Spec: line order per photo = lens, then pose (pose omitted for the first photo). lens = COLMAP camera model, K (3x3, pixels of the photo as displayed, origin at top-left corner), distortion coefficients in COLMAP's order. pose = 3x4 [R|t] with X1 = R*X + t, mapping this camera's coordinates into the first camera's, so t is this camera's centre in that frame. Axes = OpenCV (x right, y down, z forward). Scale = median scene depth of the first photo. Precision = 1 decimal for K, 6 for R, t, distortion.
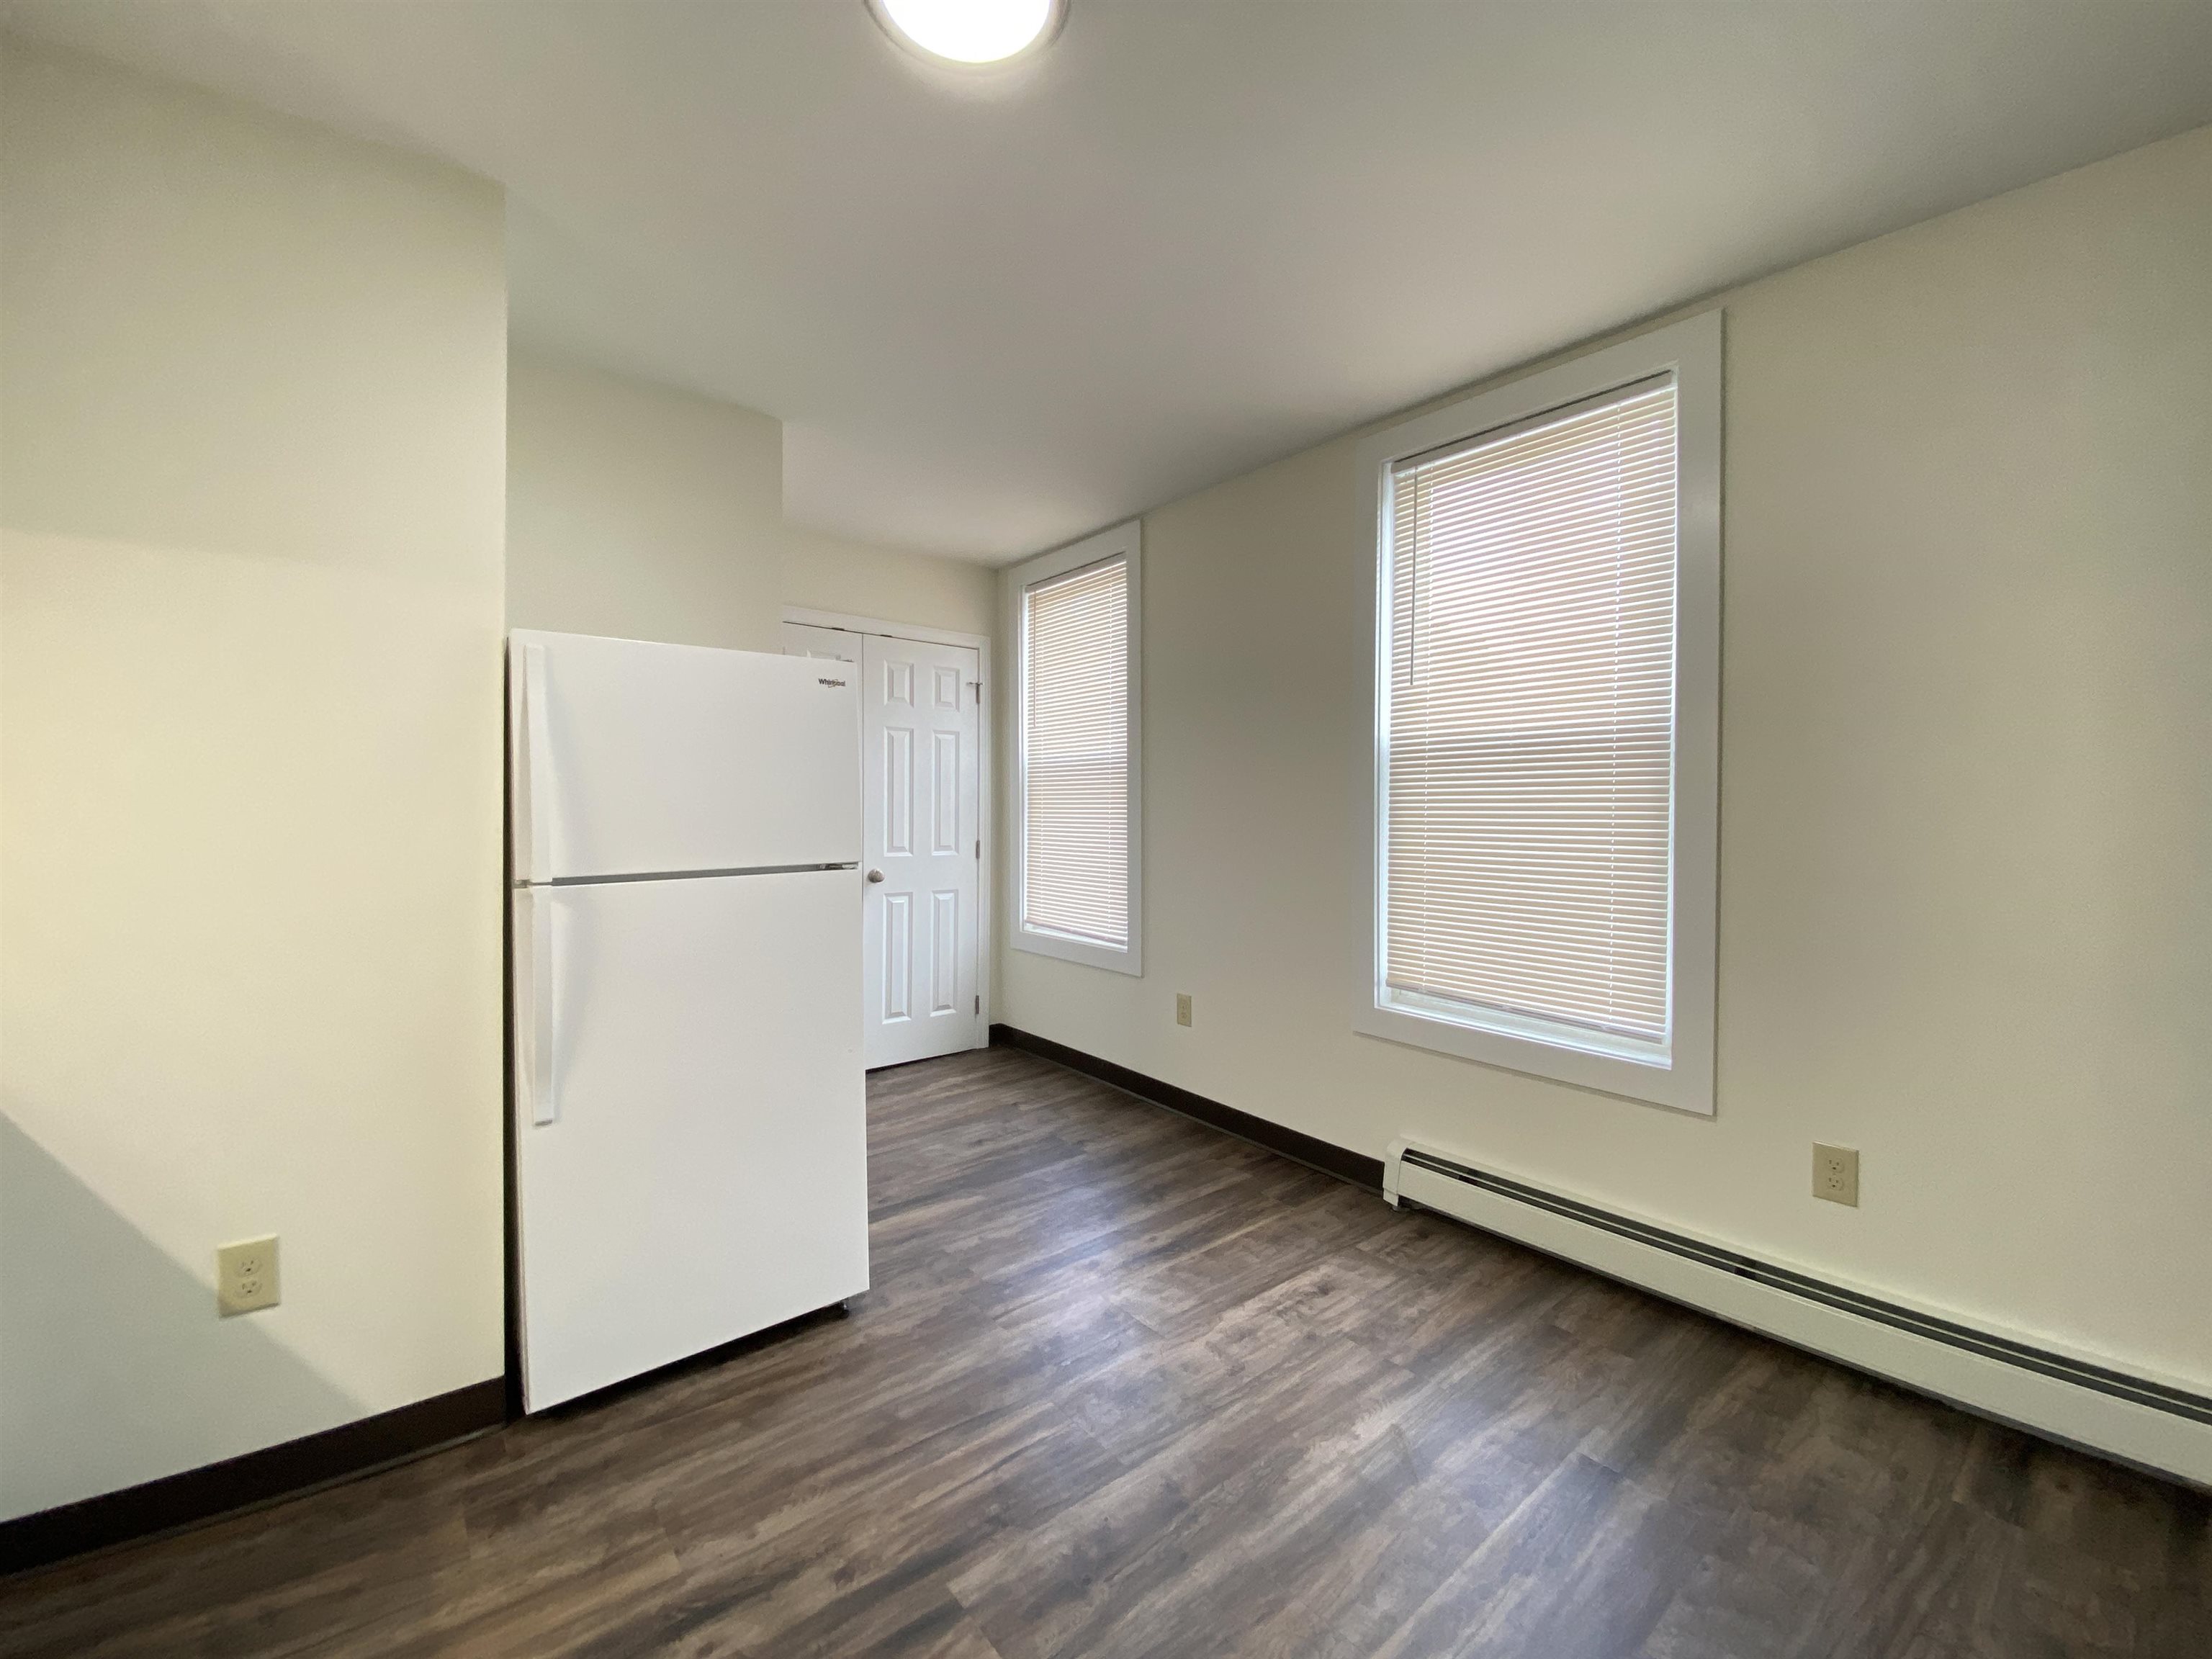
lens RADIAL K [[897.8, 0, 1093.3], [0, 897.8, 825.5], [0, 0, 1]] dist [0.028513, -0.022808]
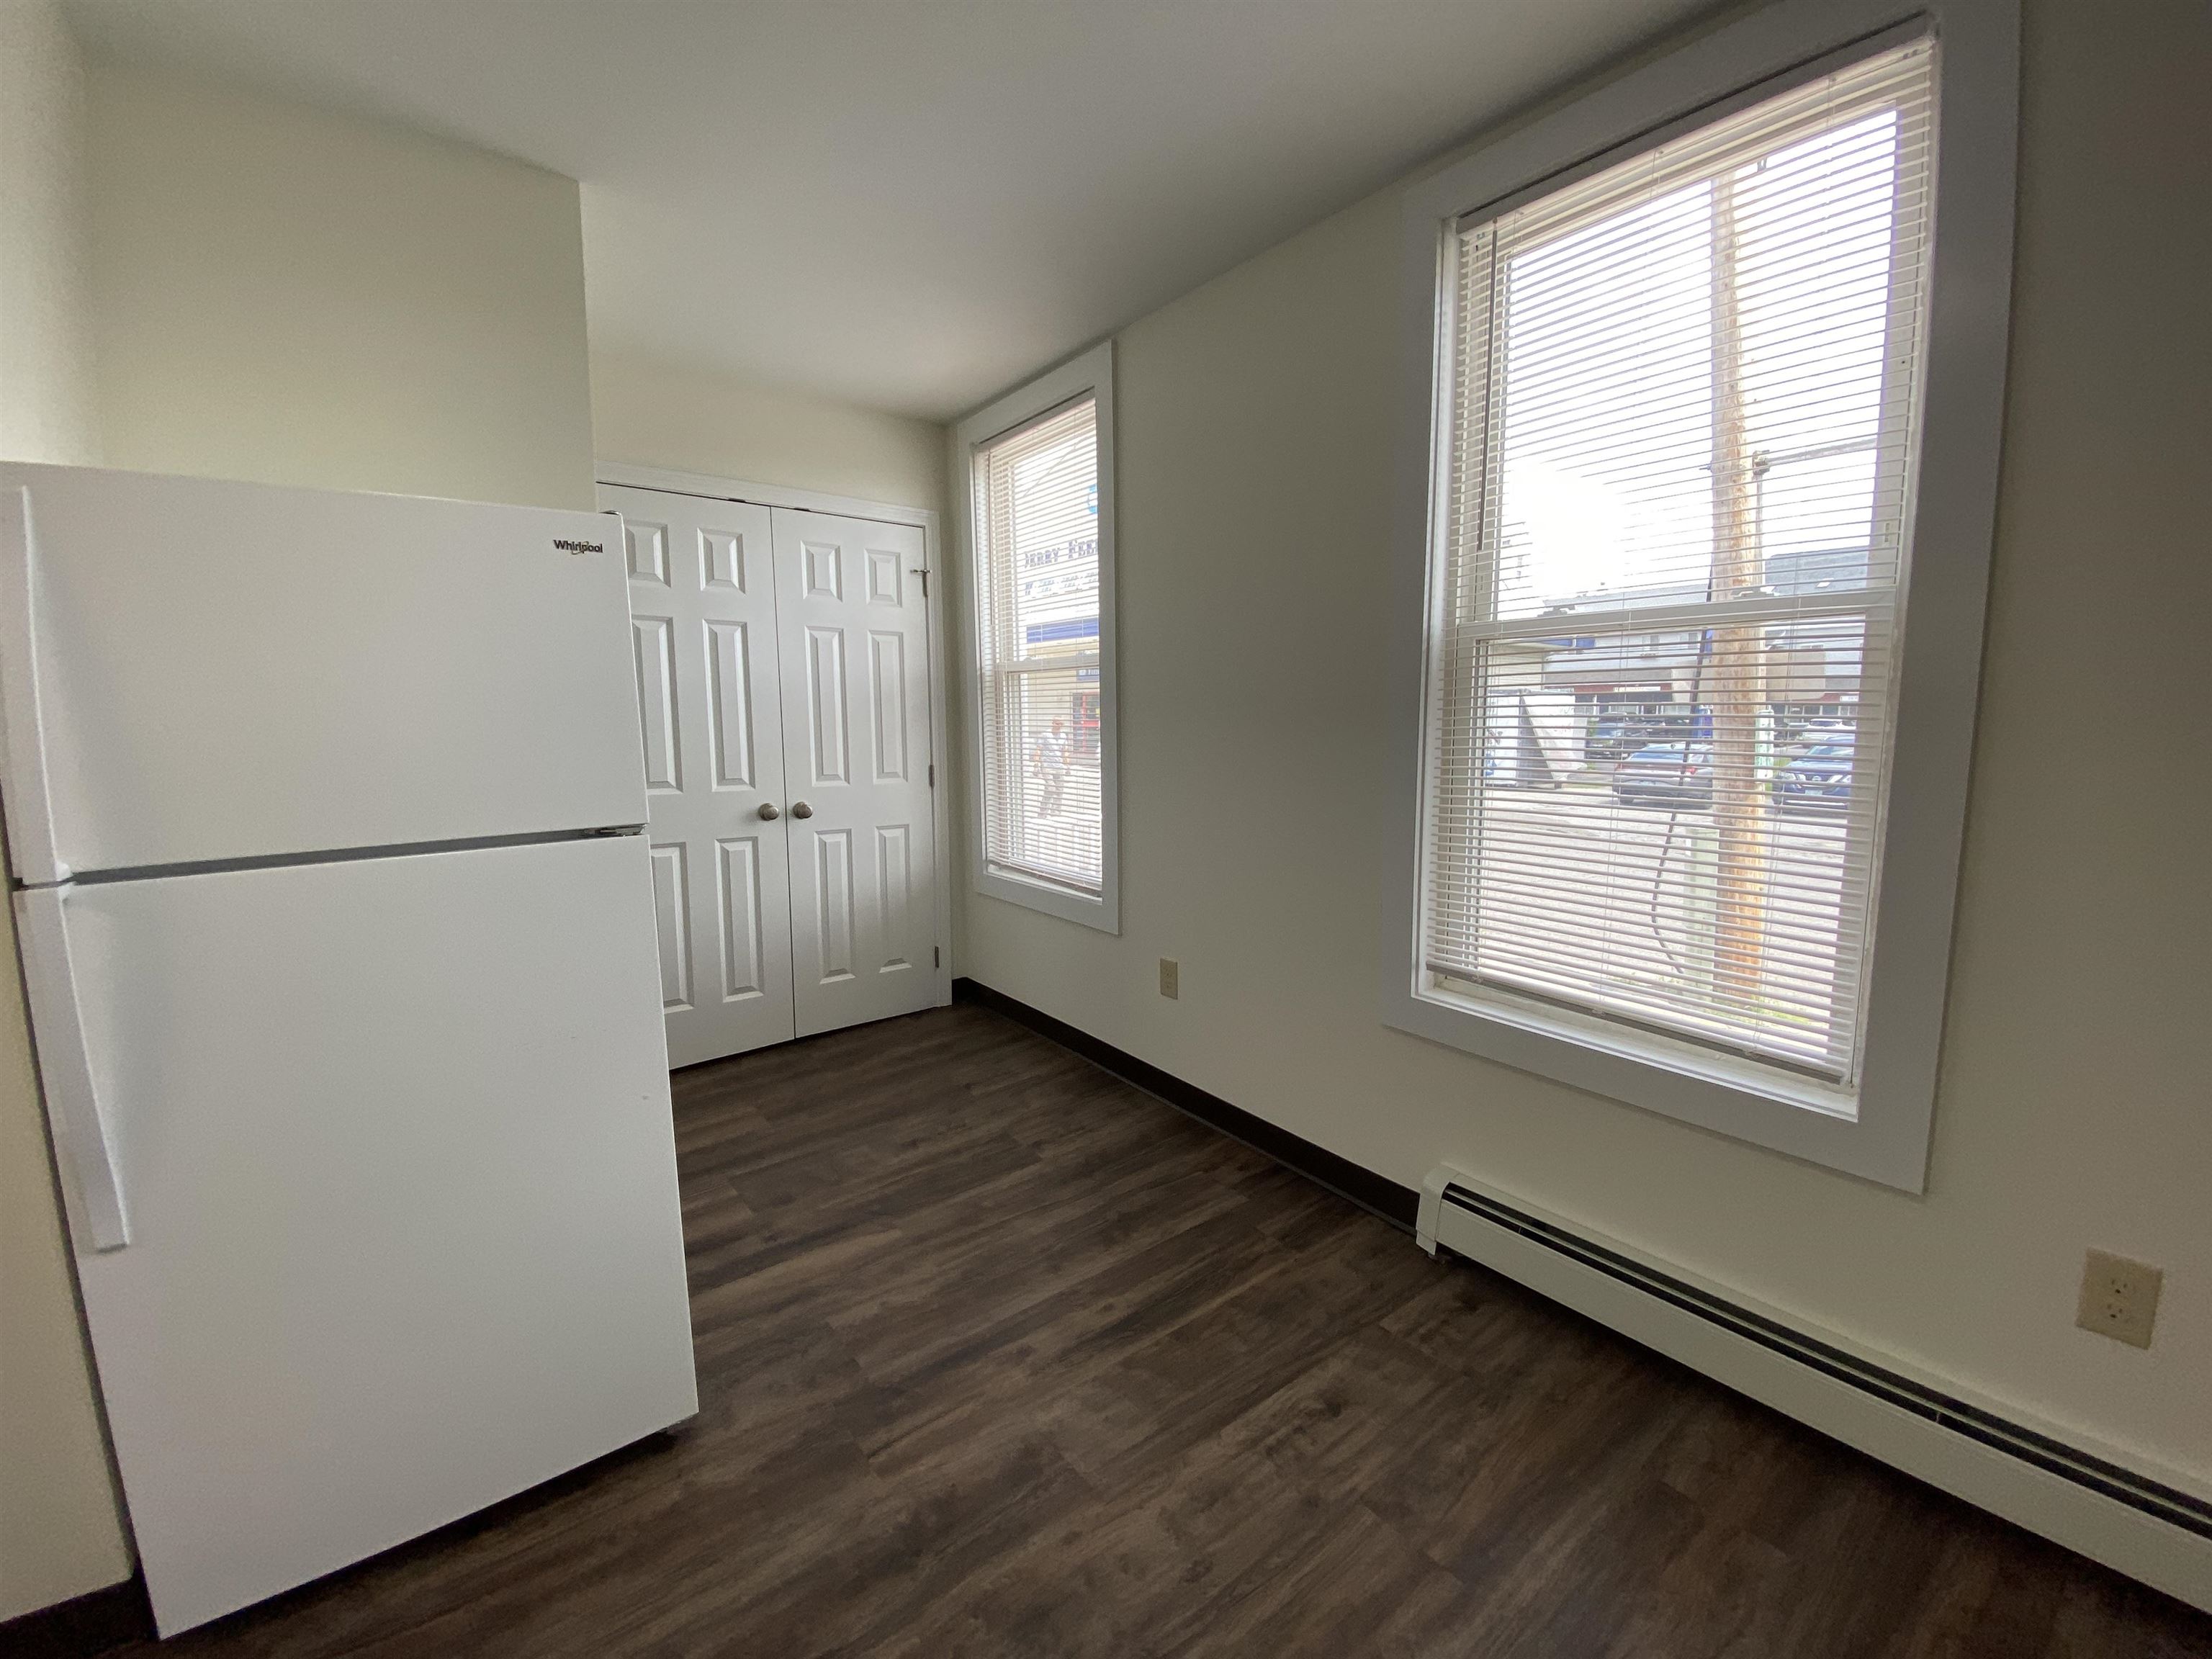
lens RADIAL K [[897.8, 0, 1093.3], [0, 897.8, 825.5], [0, 0, 1]] dist [0.028513, -0.022808]
pose [[0.999582, -0.006432, -0.028182, 0.085821], [0.009313, 0.994606, 0.103306, -0.023186], [0.027366, -0.103526, 0.994250, 0.320076]]
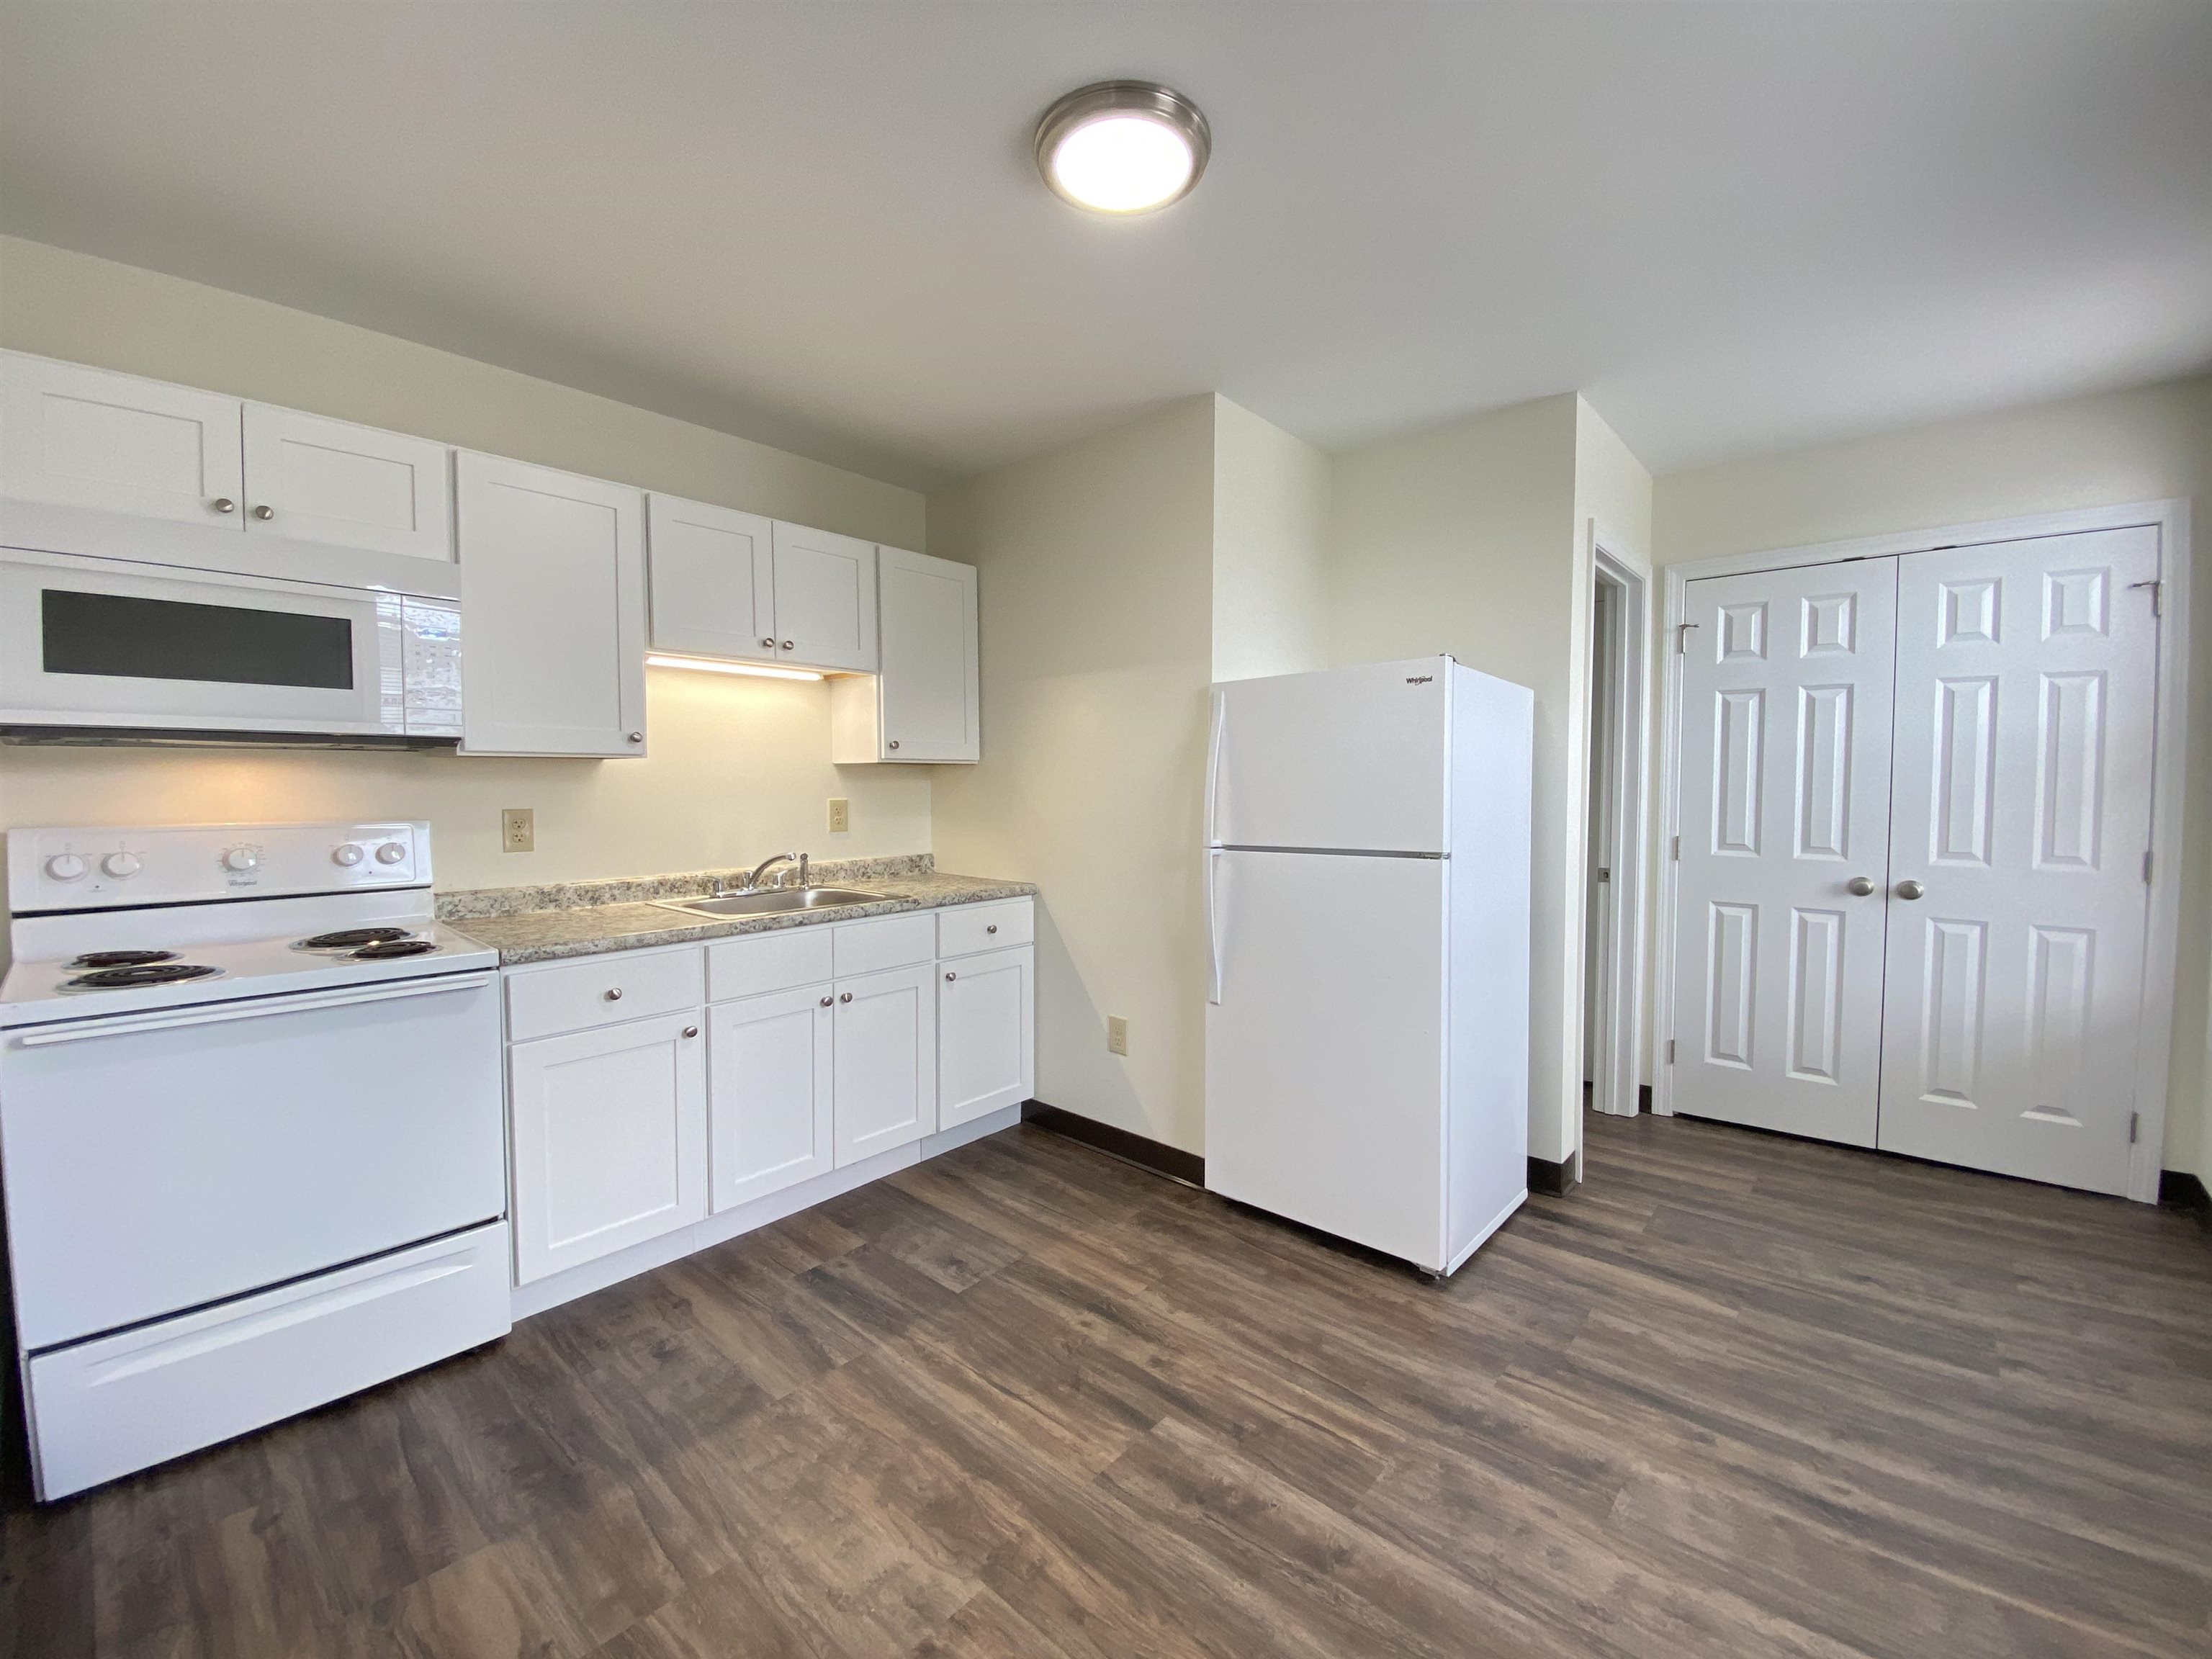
lens RADIAL K [[910.7, 0, 1106.0], [0, 910.7, 818.4], [0, 0, 1]] dist [0.011649, -0.015296]
pose [[0.168727, 0.034839, -0.985047, 0.640088], [-0.024580, 0.999213, 0.031130, -0.014443], [0.985356, 0.018960, 0.169451, 0.424360]]
